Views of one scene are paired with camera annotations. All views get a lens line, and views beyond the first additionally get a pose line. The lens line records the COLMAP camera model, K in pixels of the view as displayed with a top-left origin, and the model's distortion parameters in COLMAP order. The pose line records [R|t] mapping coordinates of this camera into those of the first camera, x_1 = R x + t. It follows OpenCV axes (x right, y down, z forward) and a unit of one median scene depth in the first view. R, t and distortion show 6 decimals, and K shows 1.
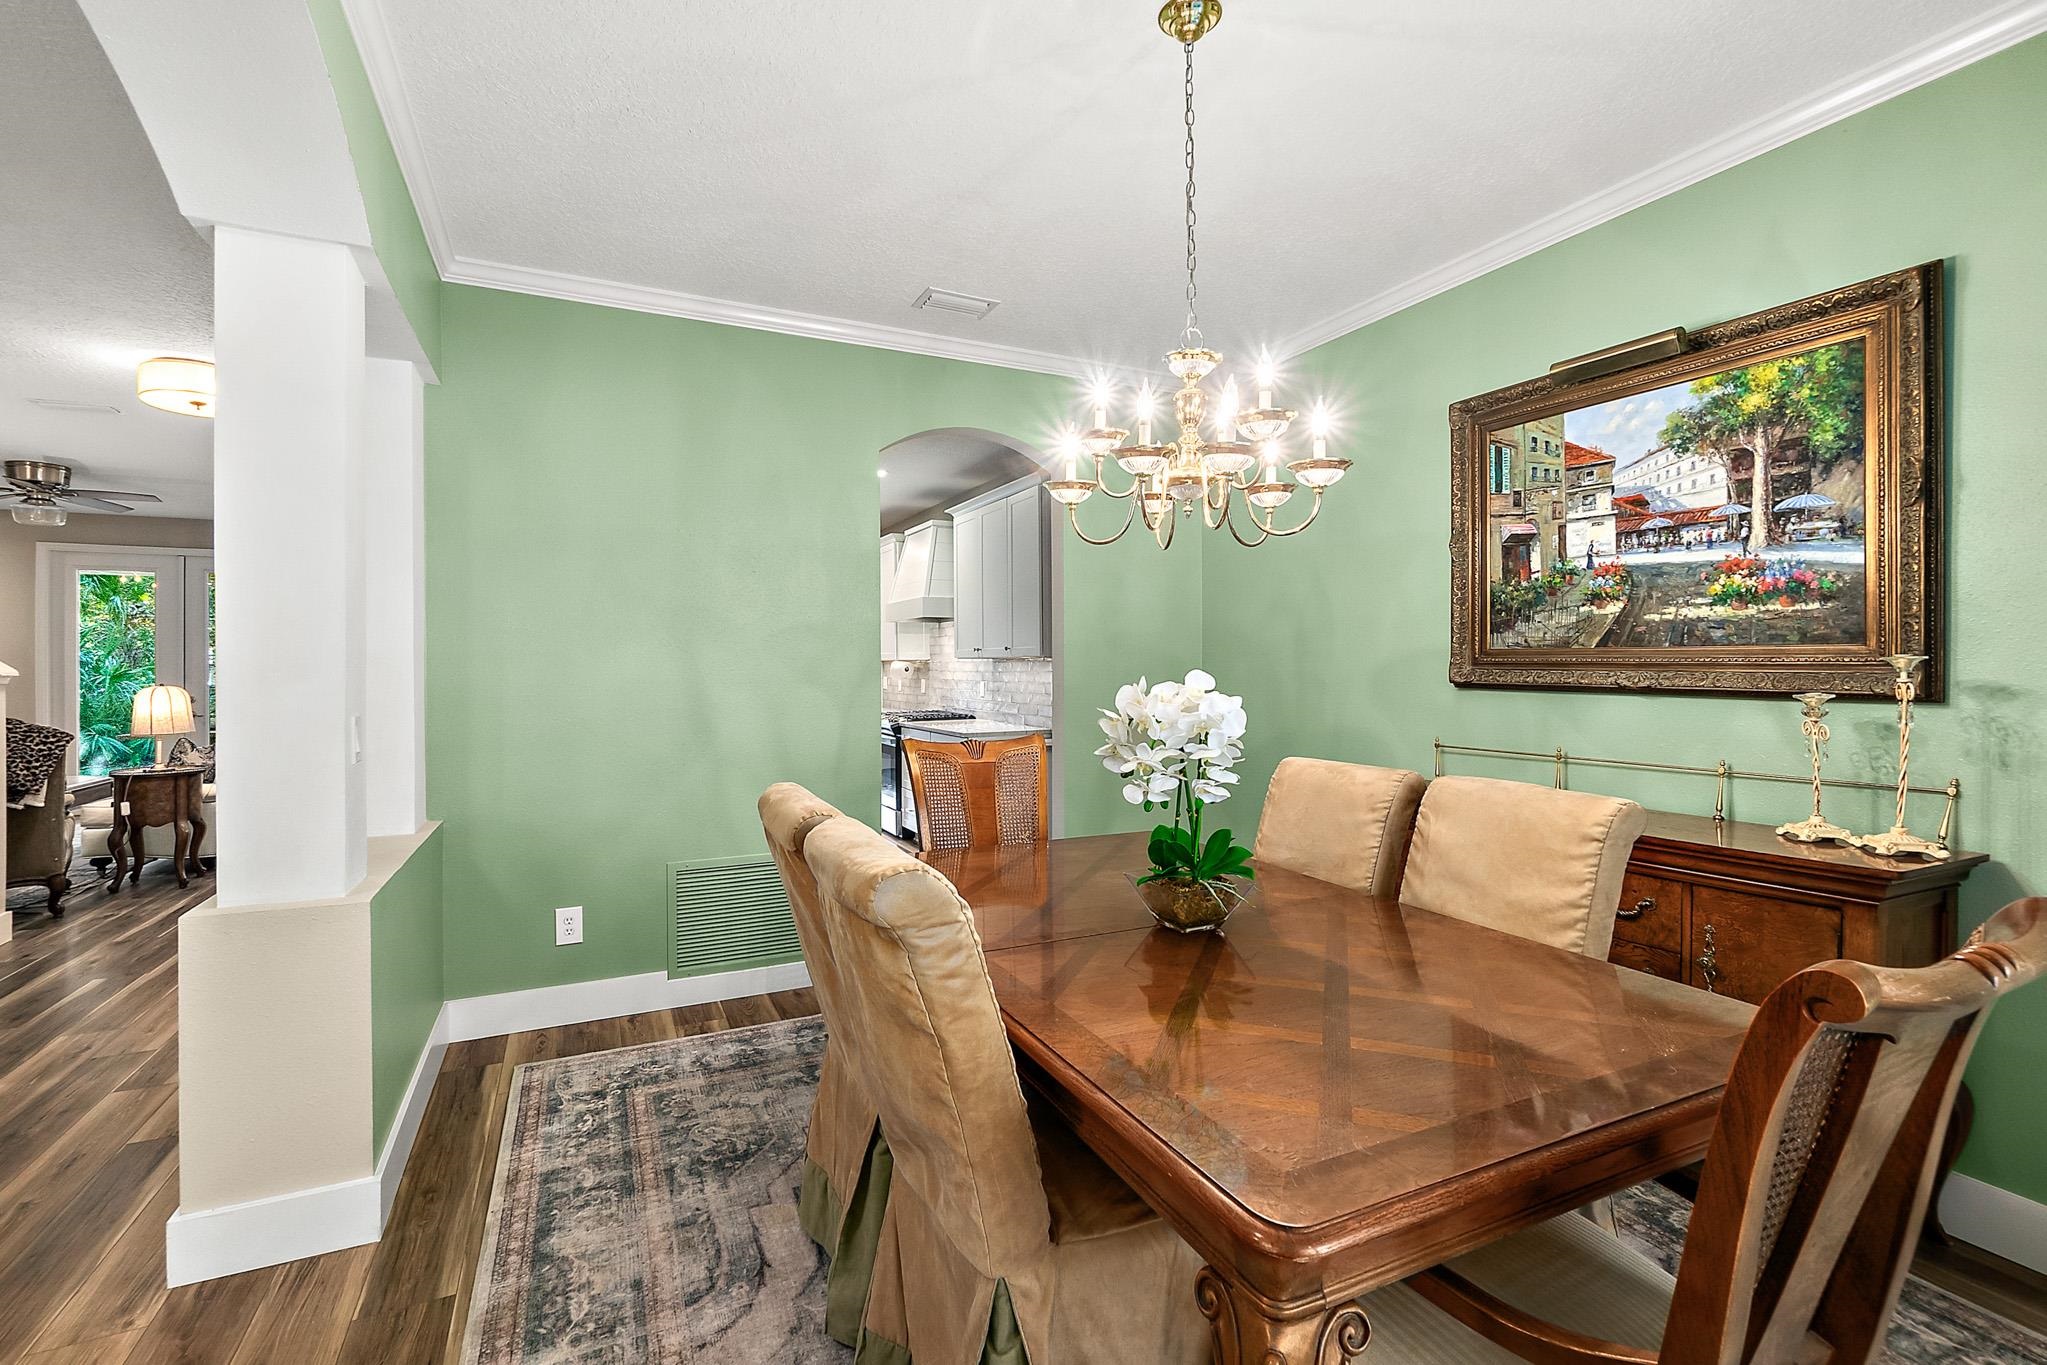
lens RADIAL K [[908.3, 0, 1014.4], [0, 908.3, 670.2], [0, 0, 1]] dist [-0.015512, -0.000434]
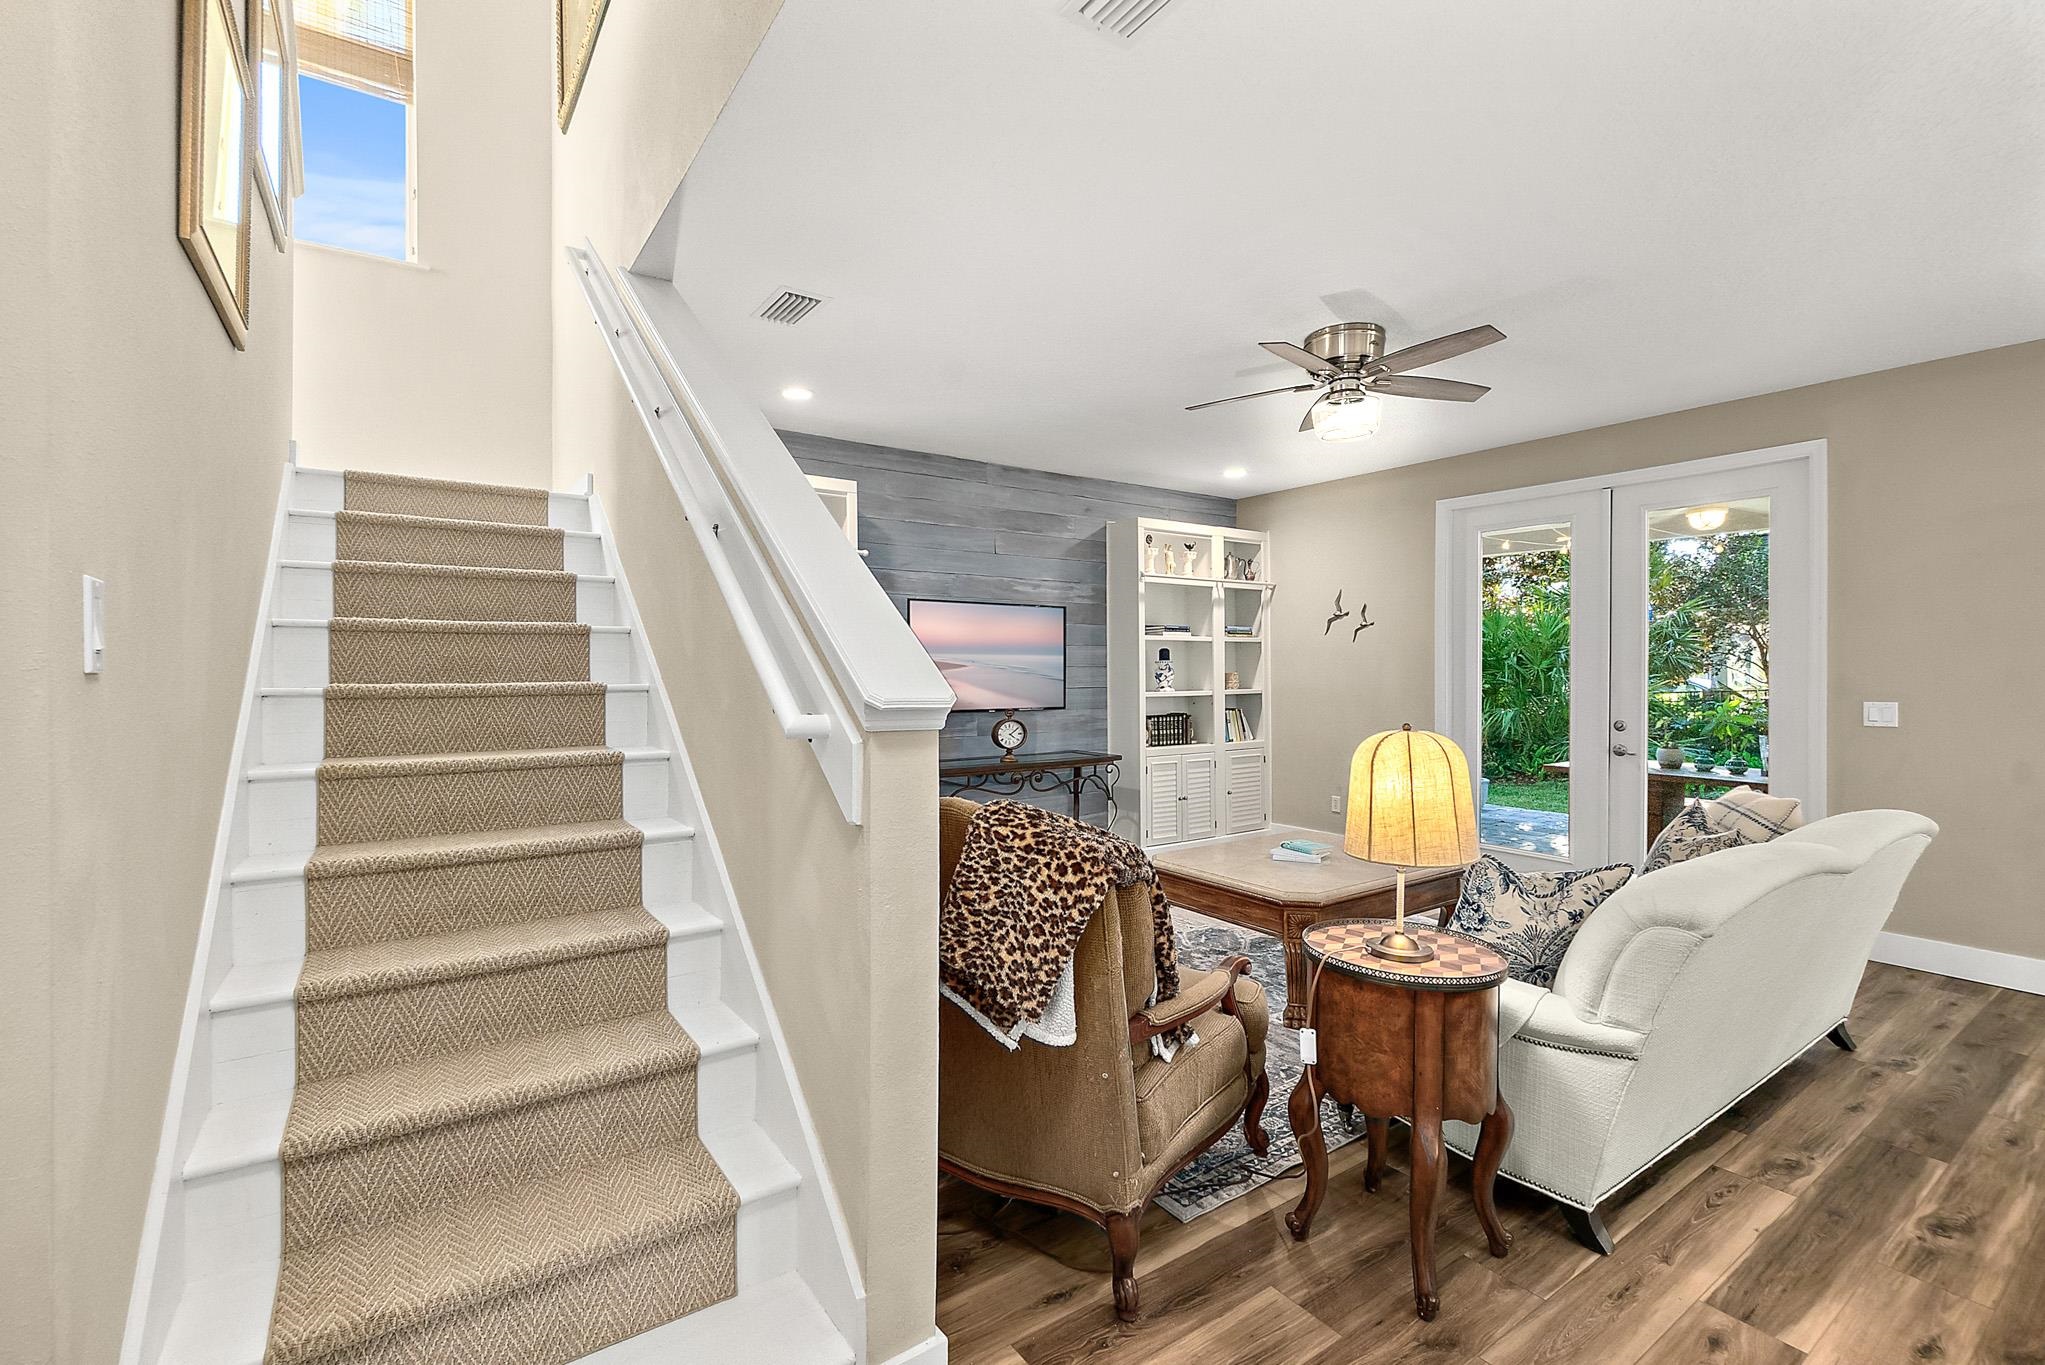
lens RADIAL K [[907.4, 0, 1017.4], [0, 907.4, 668.4], [0, 0, 1]] dist [-0.015512, -0.000434]
pose [[0.170837, 0.010767, -0.985240, -0.609919], [-0.009844, 0.999909, 0.009221, -0.010486], [0.985250, 0.008123, 0.170927, 0.779104]]
